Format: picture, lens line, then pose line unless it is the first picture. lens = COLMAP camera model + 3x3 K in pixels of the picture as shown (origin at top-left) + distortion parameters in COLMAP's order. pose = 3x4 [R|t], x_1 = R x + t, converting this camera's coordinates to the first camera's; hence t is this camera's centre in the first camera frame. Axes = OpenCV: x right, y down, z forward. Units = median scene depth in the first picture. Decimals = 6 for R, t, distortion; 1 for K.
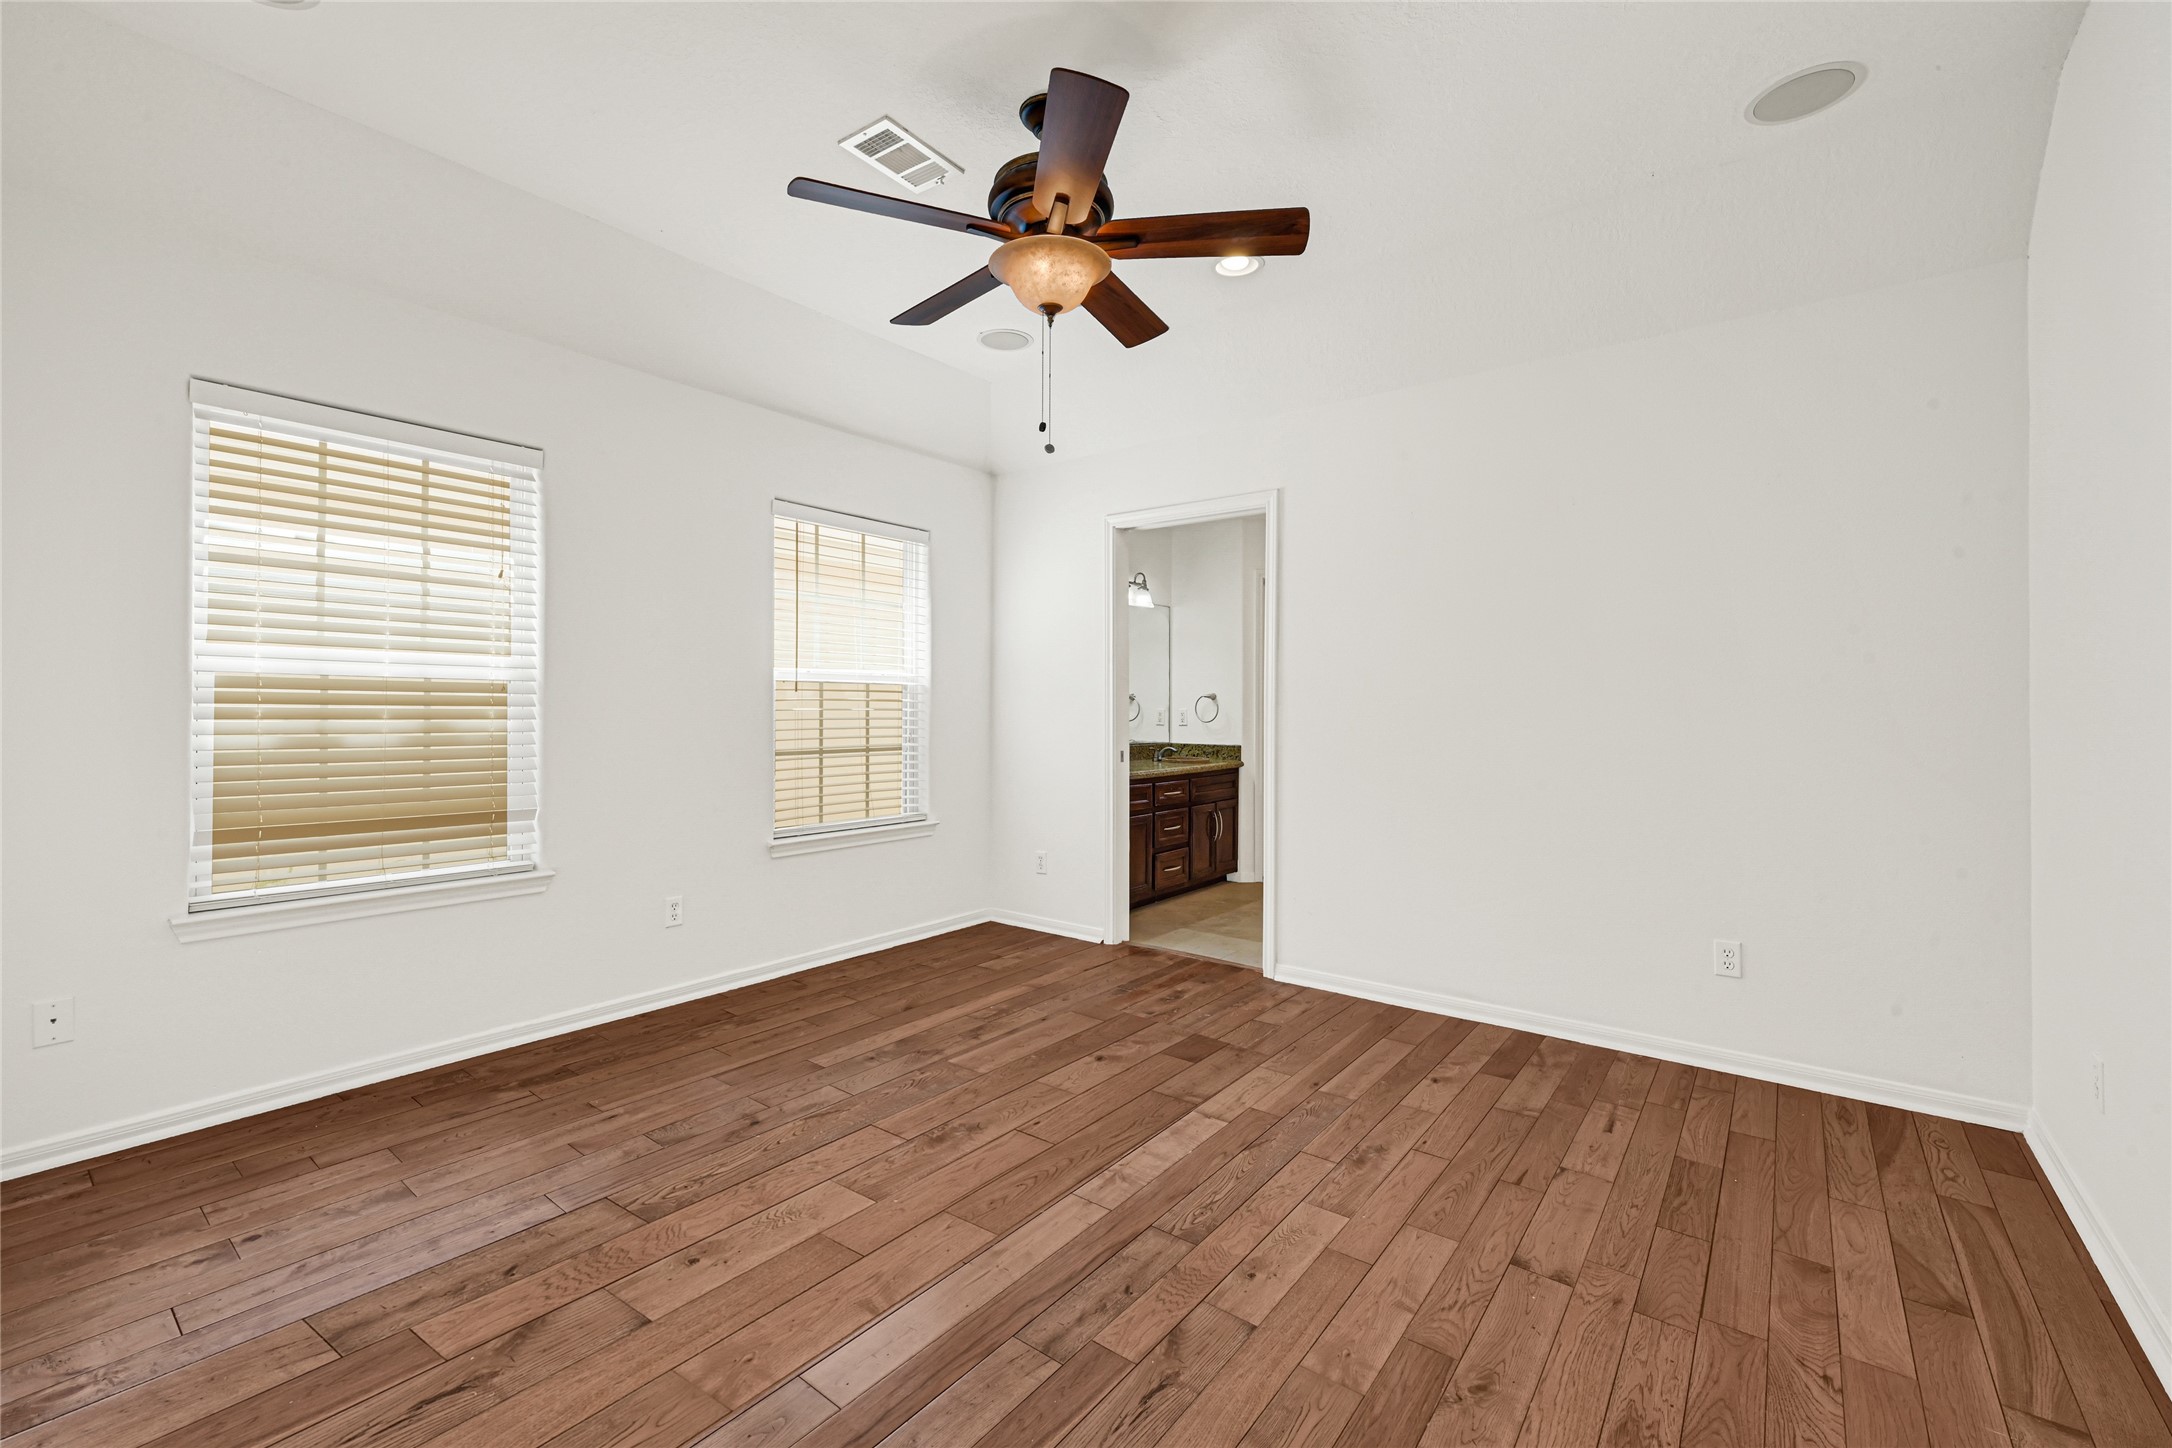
lens RADIAL K [[901.2, 0, 1079.1], [0, 901.2, 721.5], [0, 0, 1]] dist [0.000645, 0.000012]
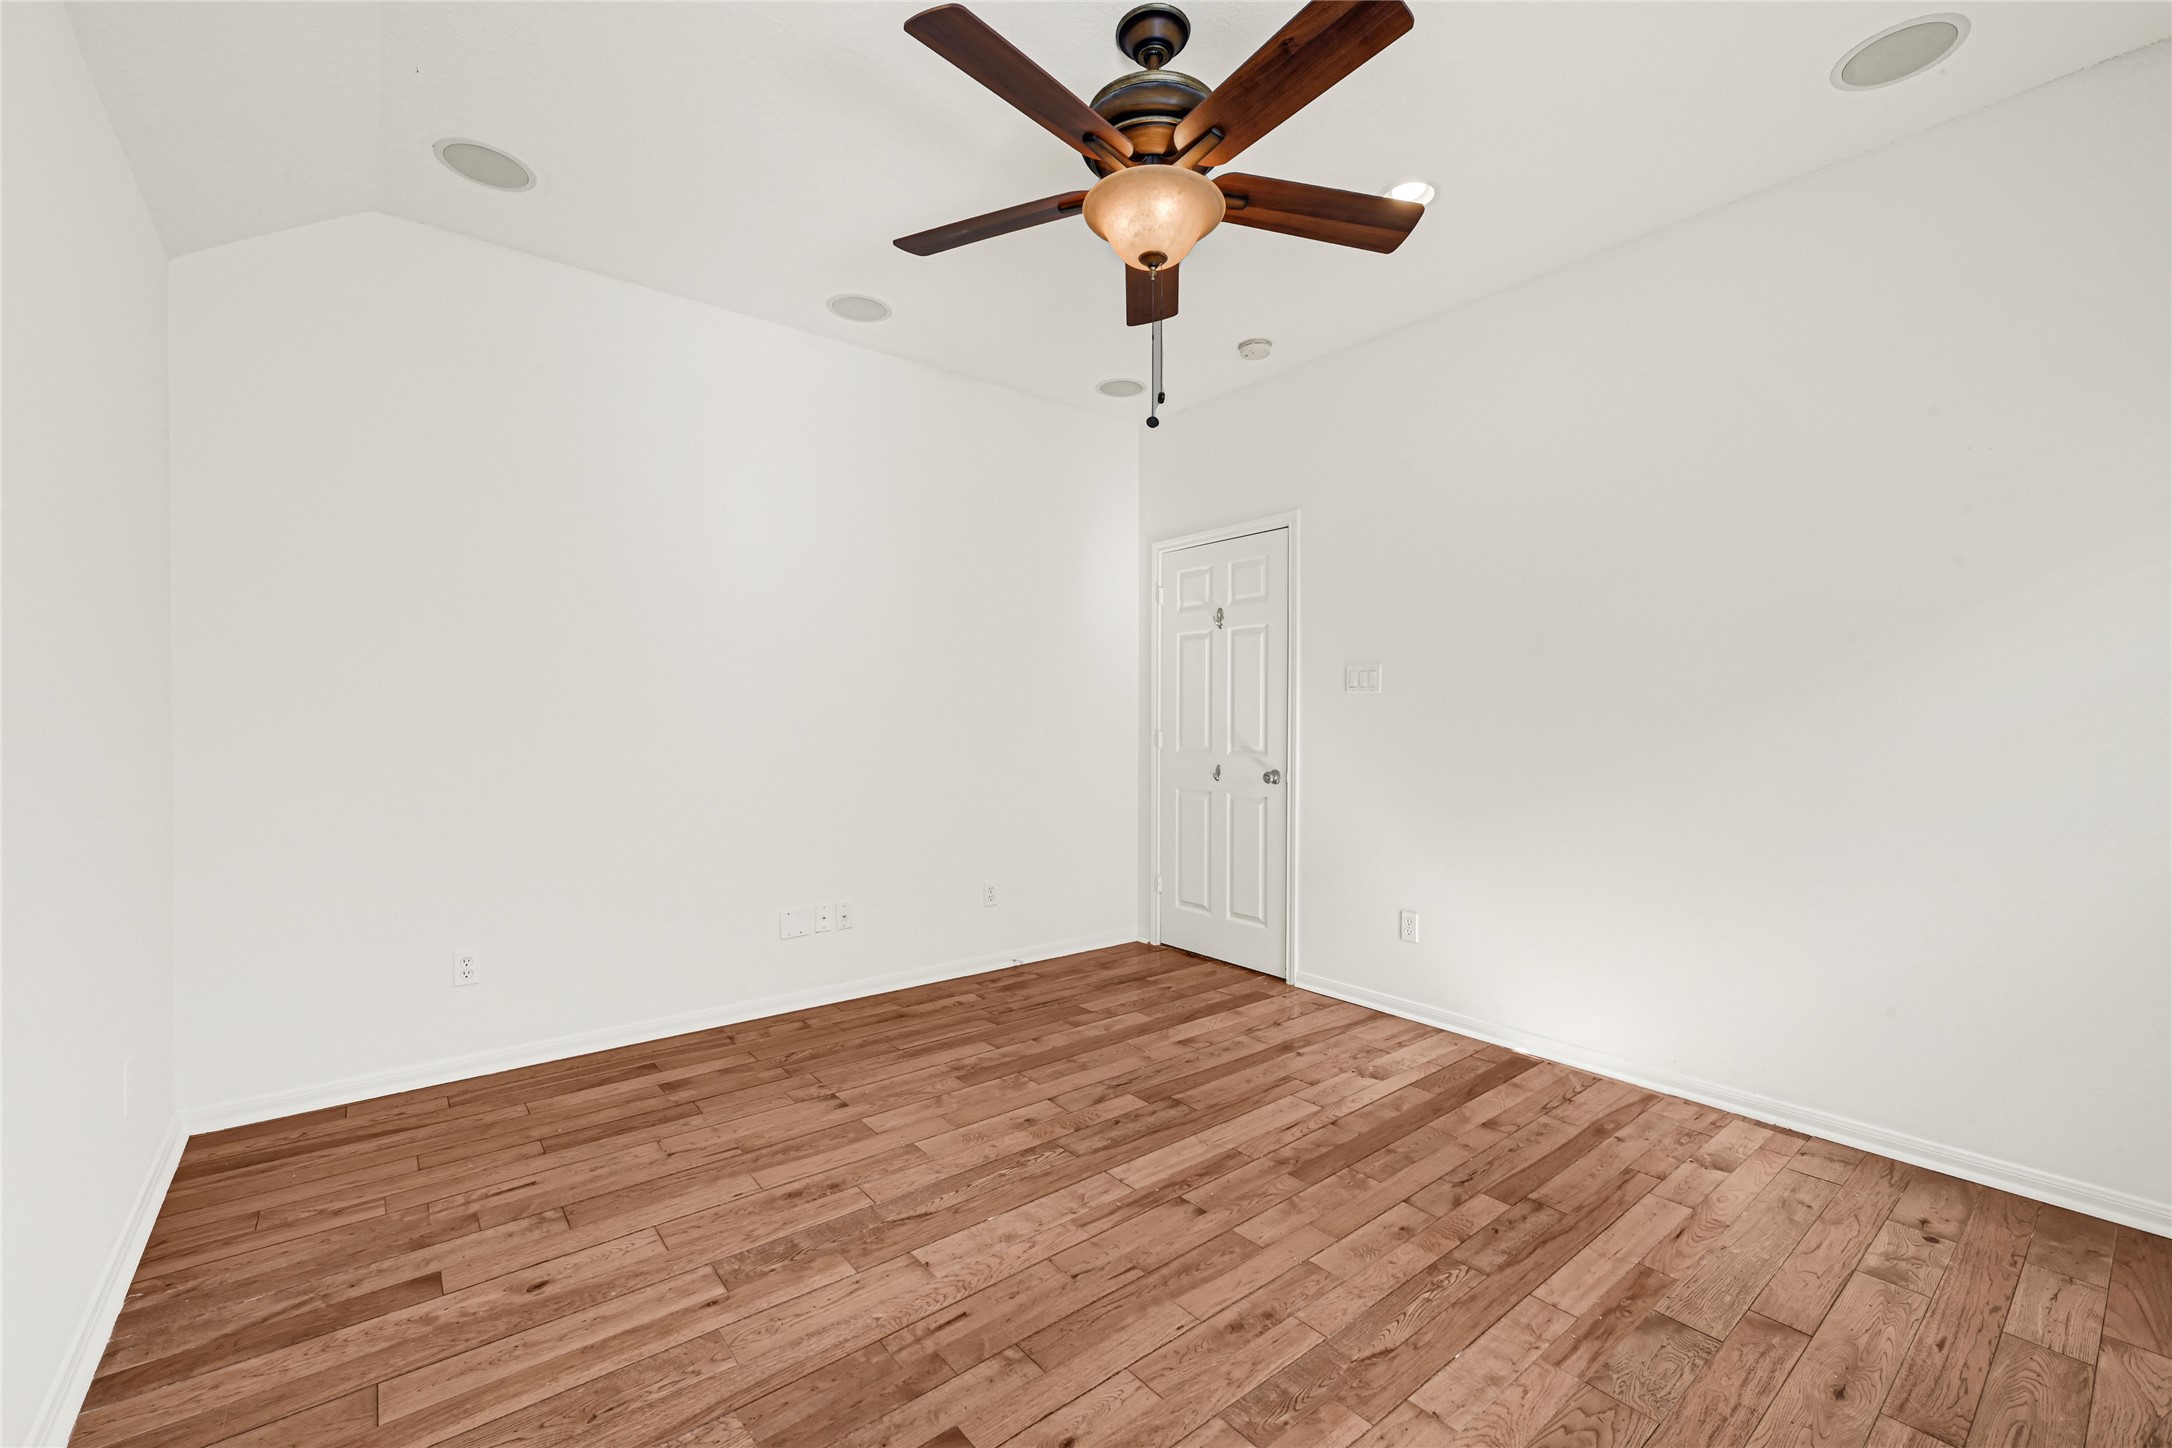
lens RADIAL K [[901.2, 0, 1079.1], [0, 901.2, 721.5], [0, 0, 1]] dist [0.000645, 0.000012]
pose [[-0.974013, -0.007535, 0.226367, -0.167691], [-0.003834, 0.999852, 0.016787, -0.031522], [-0.226460, 0.015483, -0.973897, 1.927927]]
